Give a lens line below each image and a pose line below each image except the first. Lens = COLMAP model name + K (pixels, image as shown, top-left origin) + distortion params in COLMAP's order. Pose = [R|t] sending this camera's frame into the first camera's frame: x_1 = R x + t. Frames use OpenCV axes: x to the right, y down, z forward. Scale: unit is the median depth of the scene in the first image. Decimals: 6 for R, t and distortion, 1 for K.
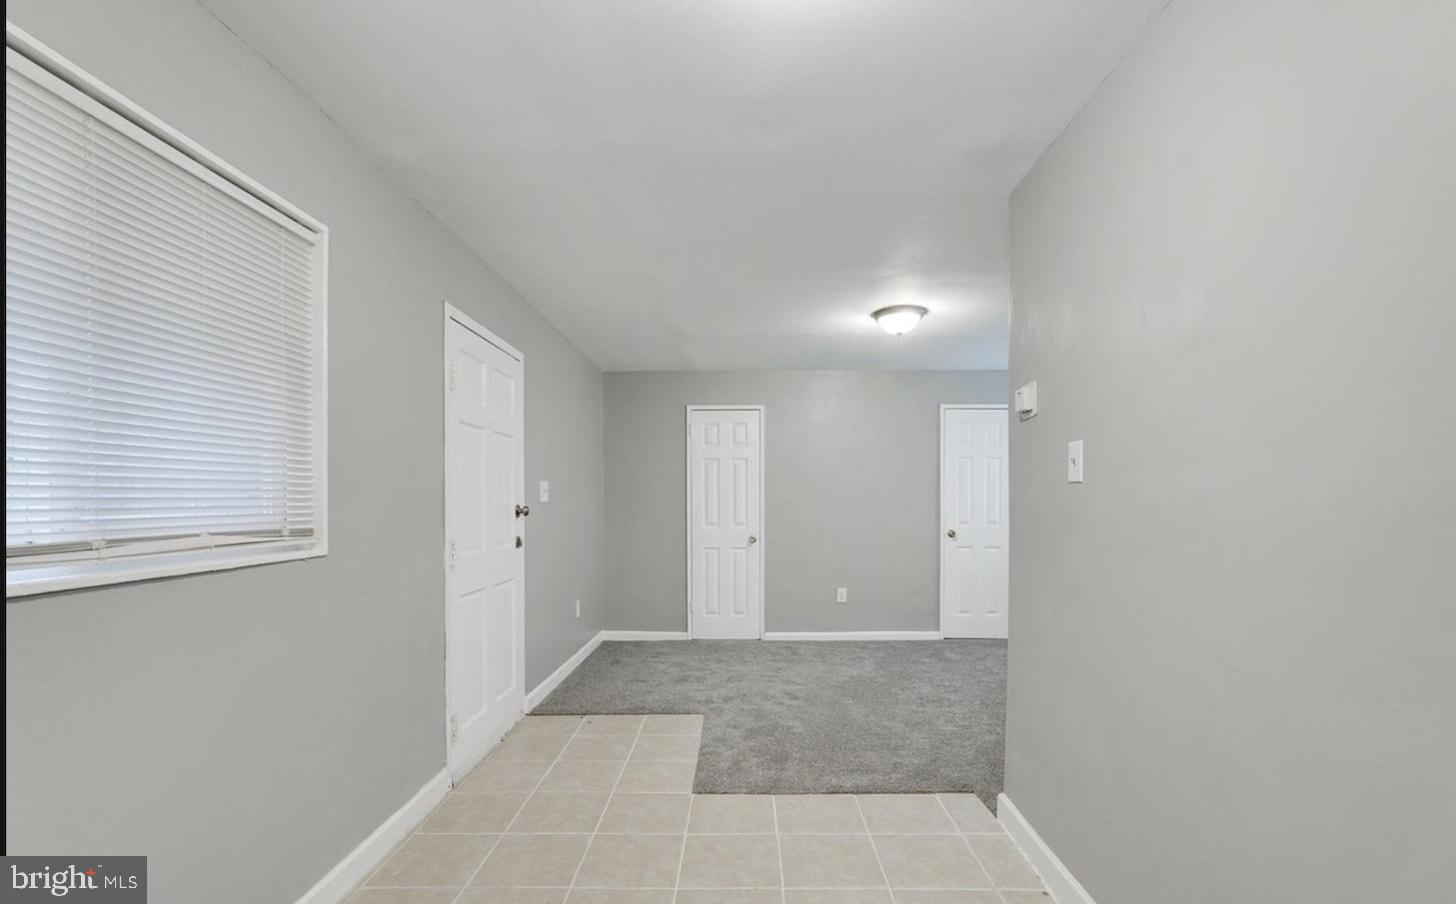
lens RADIAL K [[679.4, 0, 730.3], [0, 679.4, 496.8], [0, 0, 1]] dist [-0.001416, 0.000065]
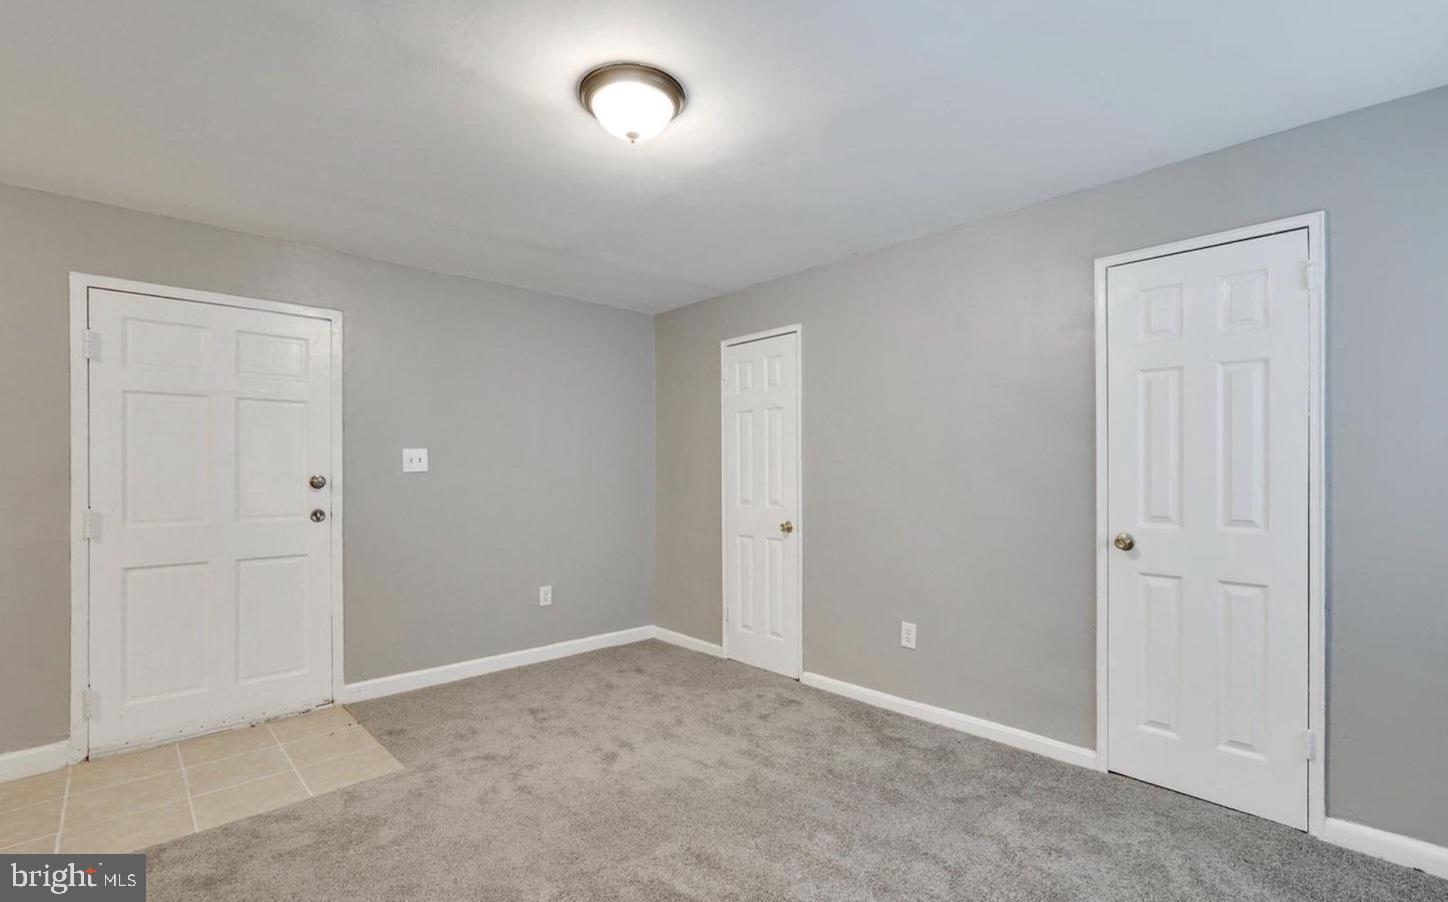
lens RADIAL K [[642.8, 0, 717.7], [0, 642.8, 473.7], [0, 0, 1]] dist [-0.012454, 0.000407]
pose [[0.688052, 0.000808, -0.725661, 0.445632], [0.007088, 0.999944, 0.007834, 0.004363], [0.725627, -0.010534, 0.688008, 0.519180]]
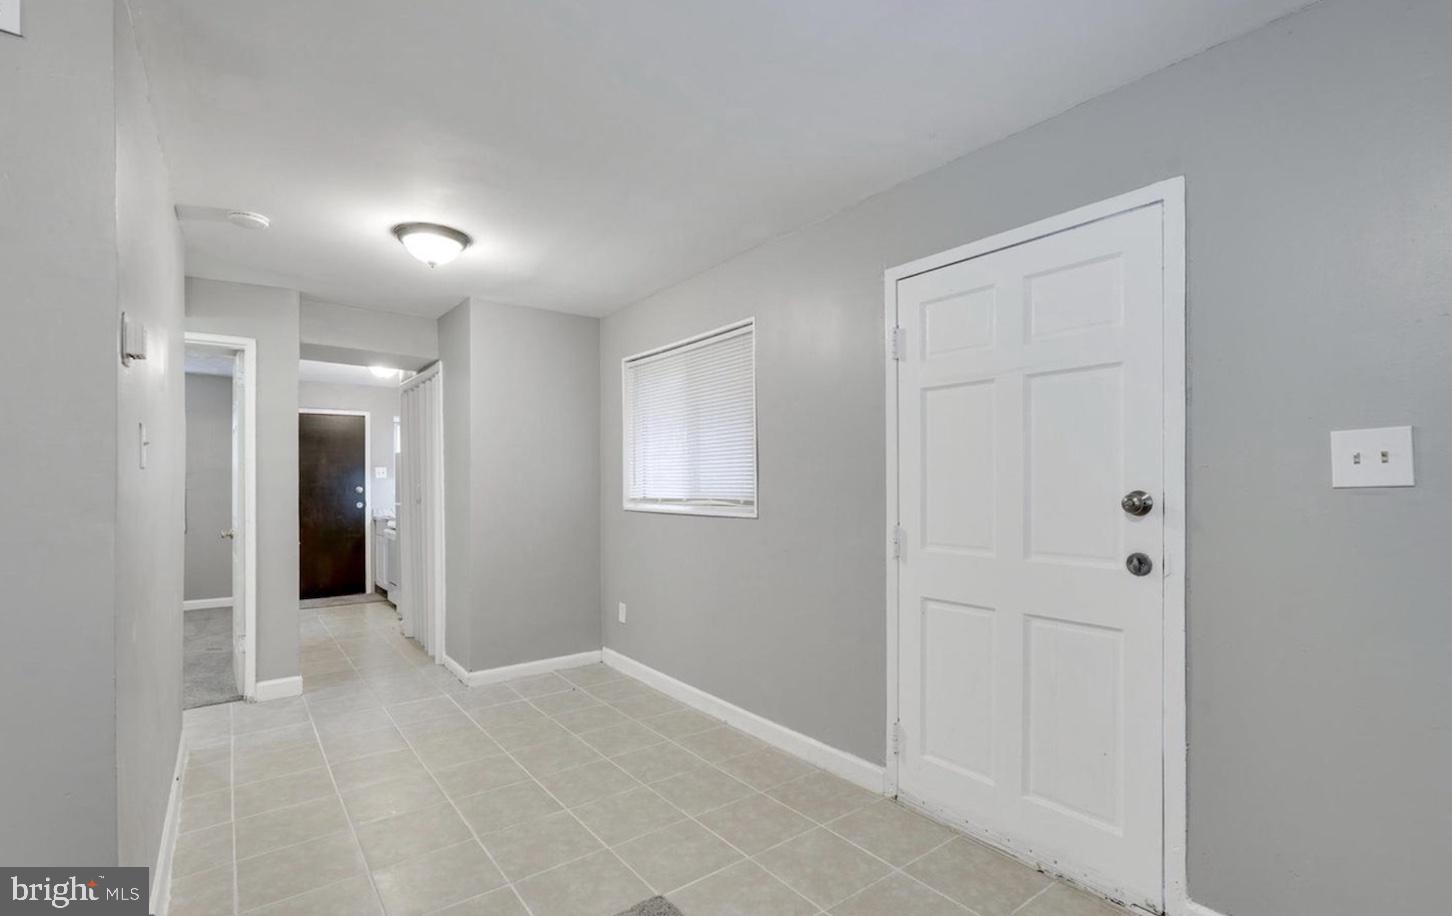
lens RADIAL K [[656.3, 0, 722.4], [0, 656.3, 484.0], [0, 0, 1]] dist [-0.004502, -0.000016]
pose [[-0.790874, 0.011808, -0.611865, 0.151643], [0.014484, 0.999895, 0.000575, 0.000758], [0.611807, -0.008408, -0.790962, 0.778518]]
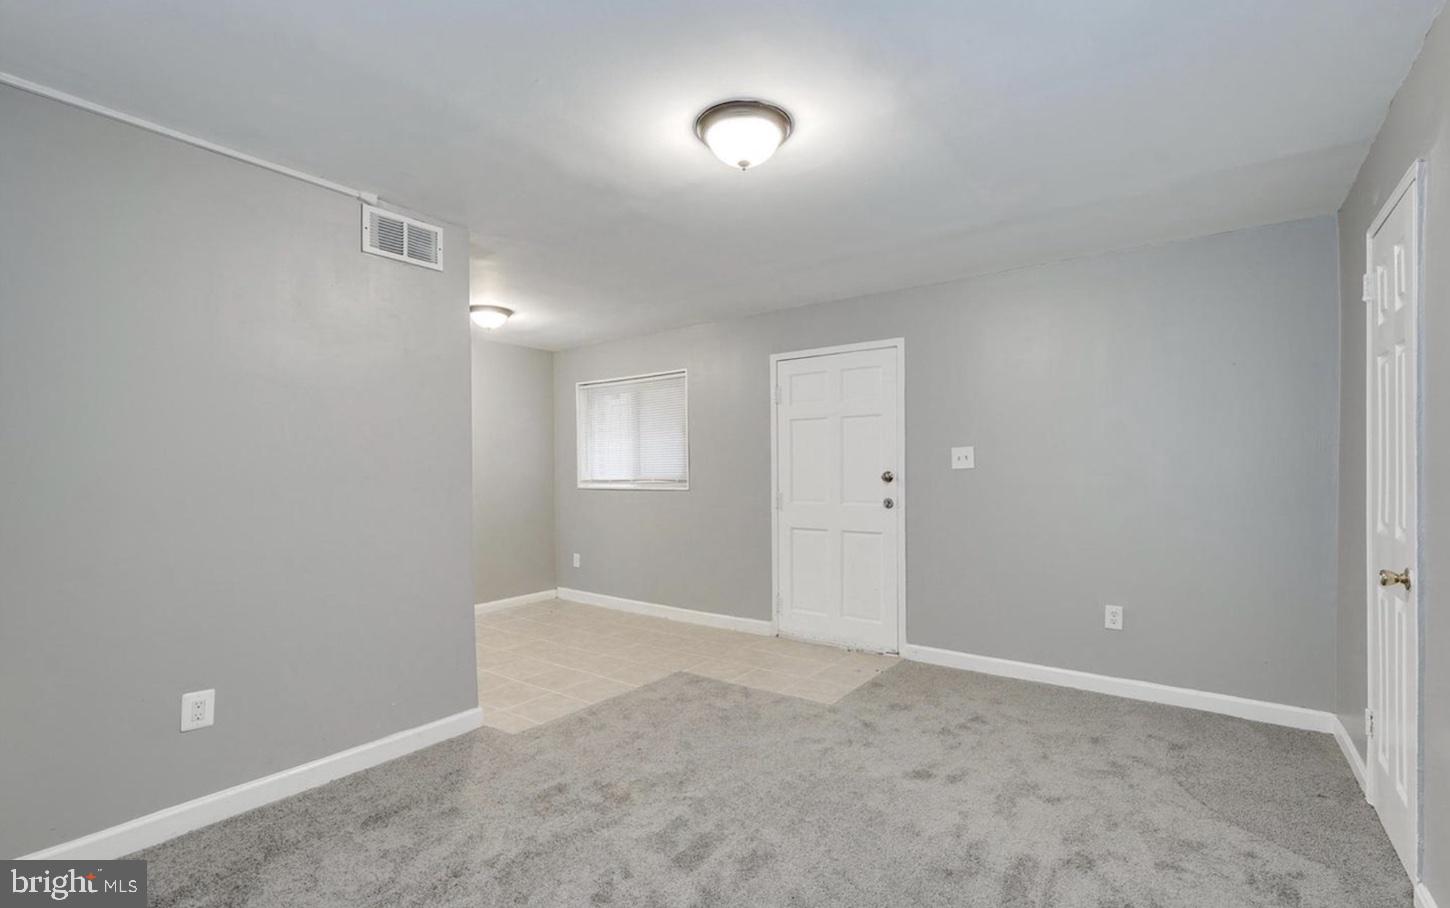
lens RADIAL K [[643.7, 0, 718.7], [0, 643.7, 476.7], [0, 0, 1]] dist [-0.012454, 0.000407]
pose [[-0.592540, 0.023050, -0.805211, 0.485877], [0.019088, 0.999712, 0.014571, -0.000949], [0.805315, -0.006736, -0.592809, 0.923274]]
